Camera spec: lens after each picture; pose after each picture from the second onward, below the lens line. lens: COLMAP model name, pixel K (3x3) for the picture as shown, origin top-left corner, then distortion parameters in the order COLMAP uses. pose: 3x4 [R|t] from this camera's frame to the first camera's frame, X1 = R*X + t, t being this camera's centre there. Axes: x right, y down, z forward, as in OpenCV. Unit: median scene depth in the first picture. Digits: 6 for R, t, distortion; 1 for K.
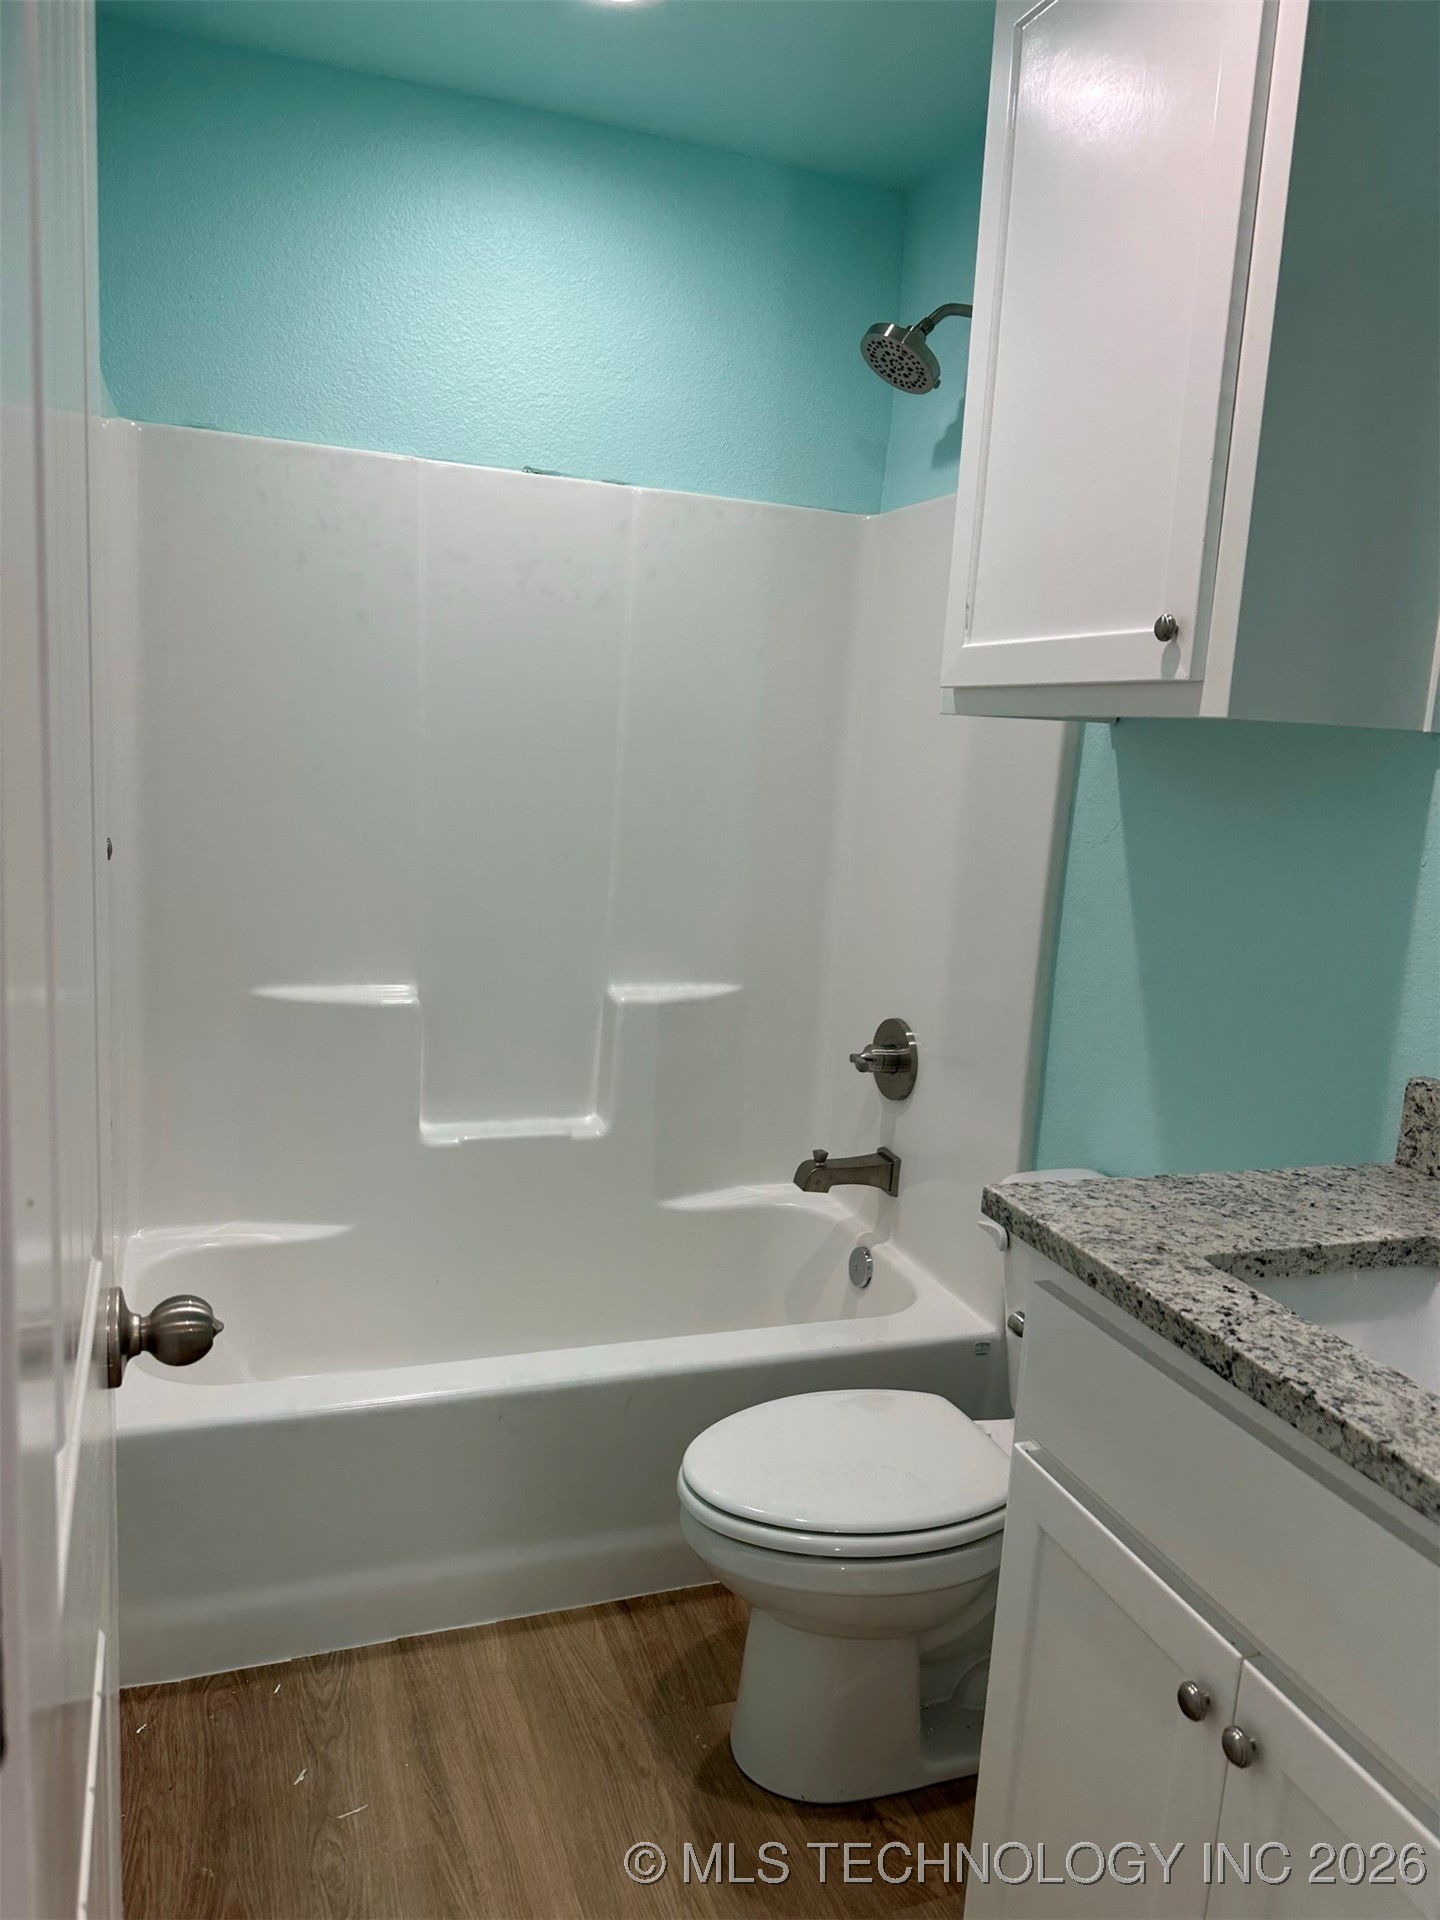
lens RADIAL K [[1346.7, 0, 731.4], [0, 1346.7, 954.4], [0, 0, 1]] dist [0.042822, -0.049581]
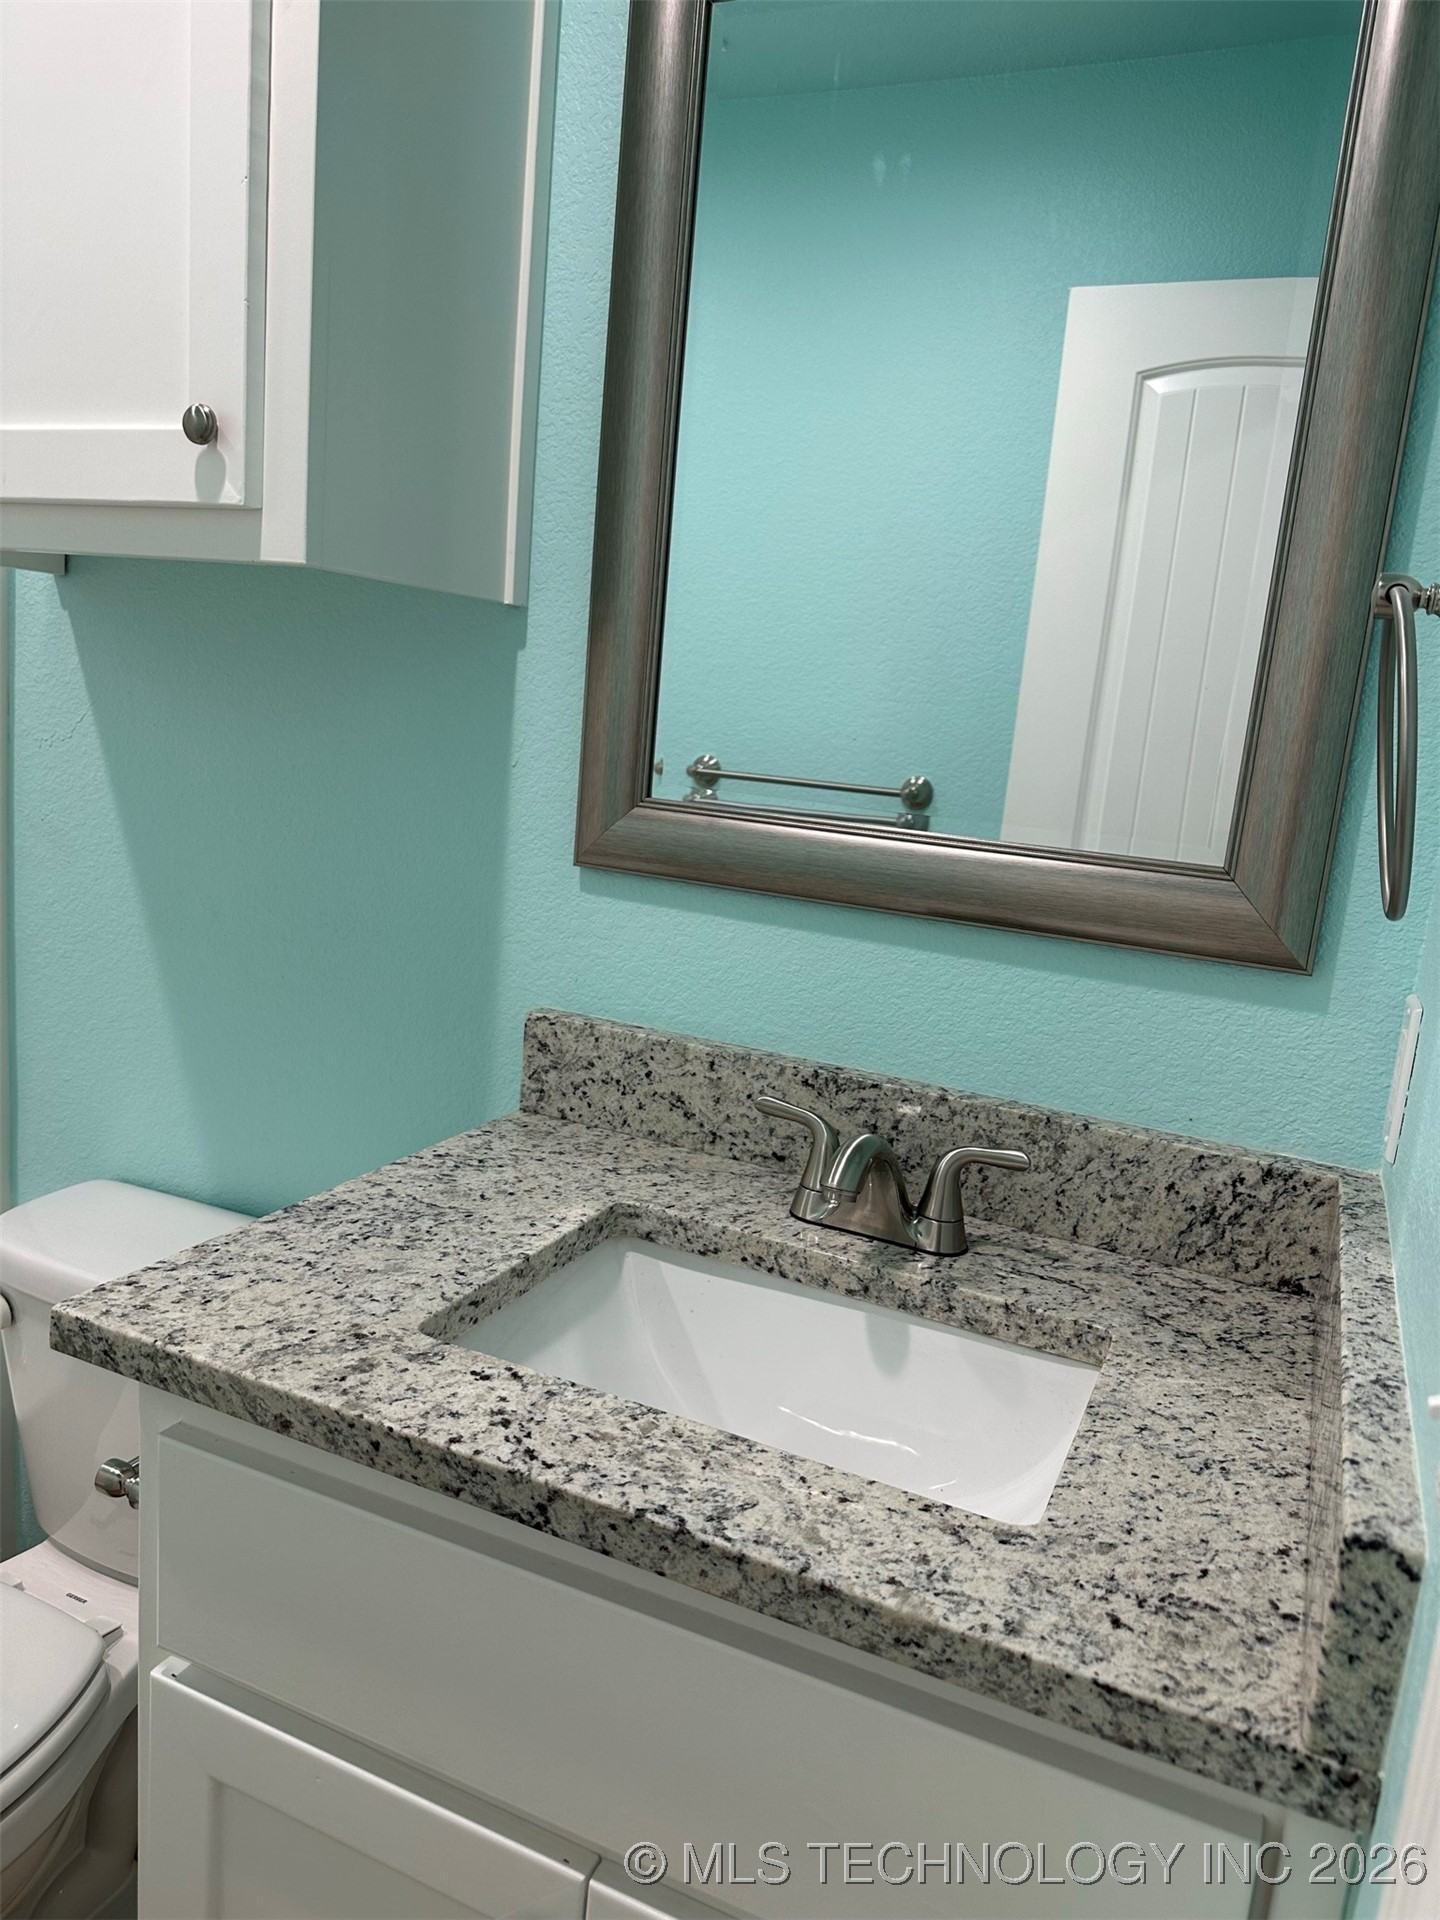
lens RADIAL K [[1346.7, 0, 713.3], [0, 1346.7, 959.3], [0, 0, 1]] dist [0.042822, -0.049581]
pose [[0.701889, -0.134797, 0.699415, -0.011117], [0.074304, 0.990429, 0.116317, -0.030966], [-0.708400, -0.029672, 0.705187, 0.295551]]
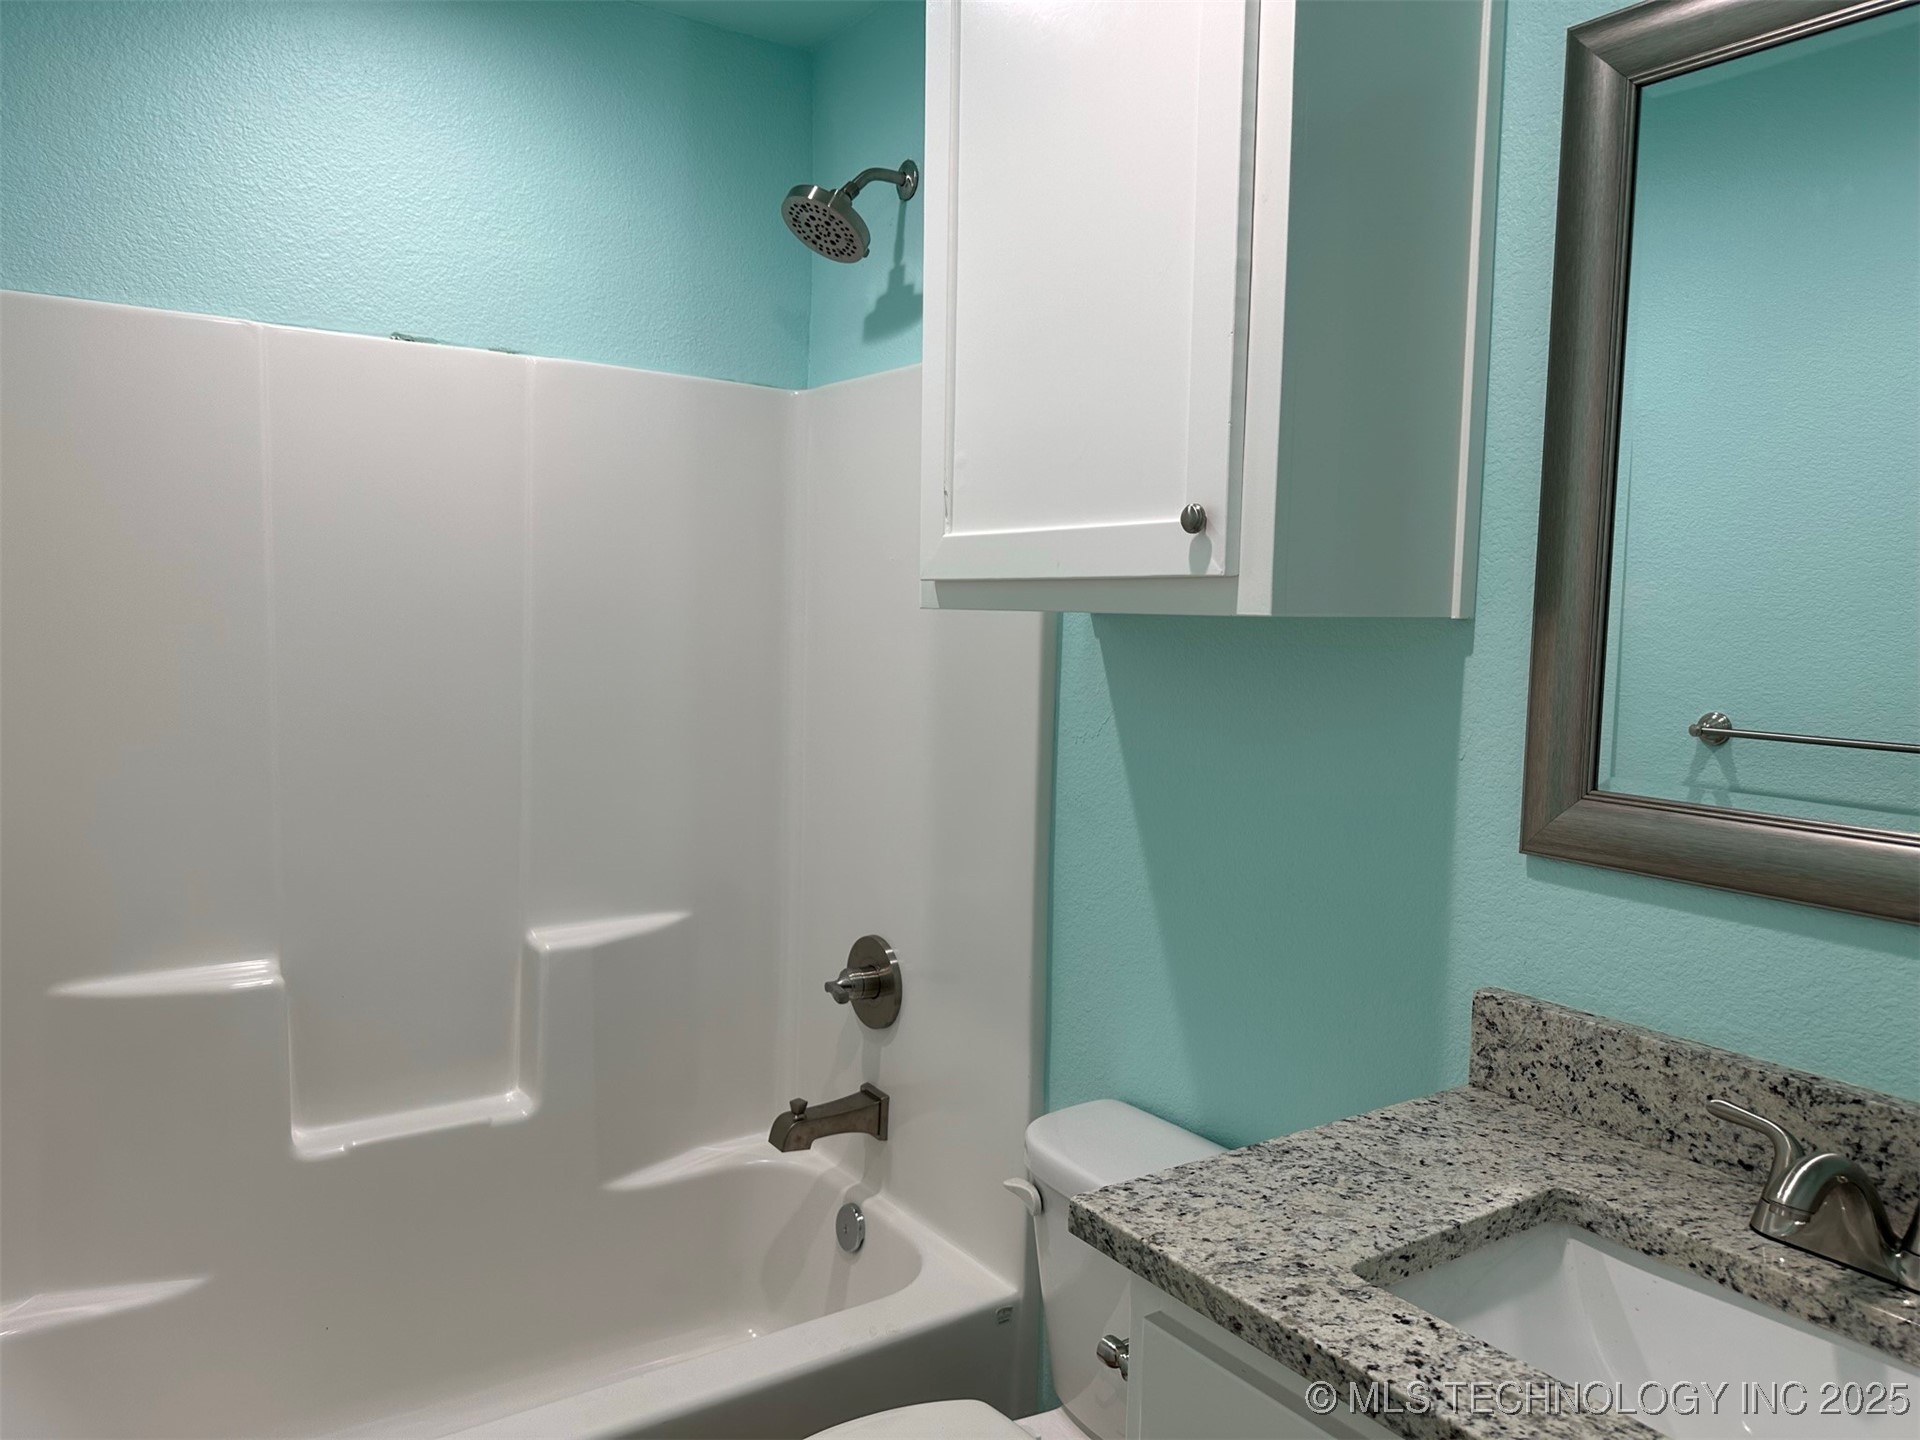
lens RADIAL K [[1346.7, 0, 965.2], [0, 1346.7, 703.6], [0, 0, 1]] dist [0.042822, -0.049581]
pose [[0.966024, -0.060045, 0.251382, -0.051902], [0.079942, 0.994360, -0.069693, -0.062398], [-0.245780, 0.087421, 0.965376, 0.168452]]
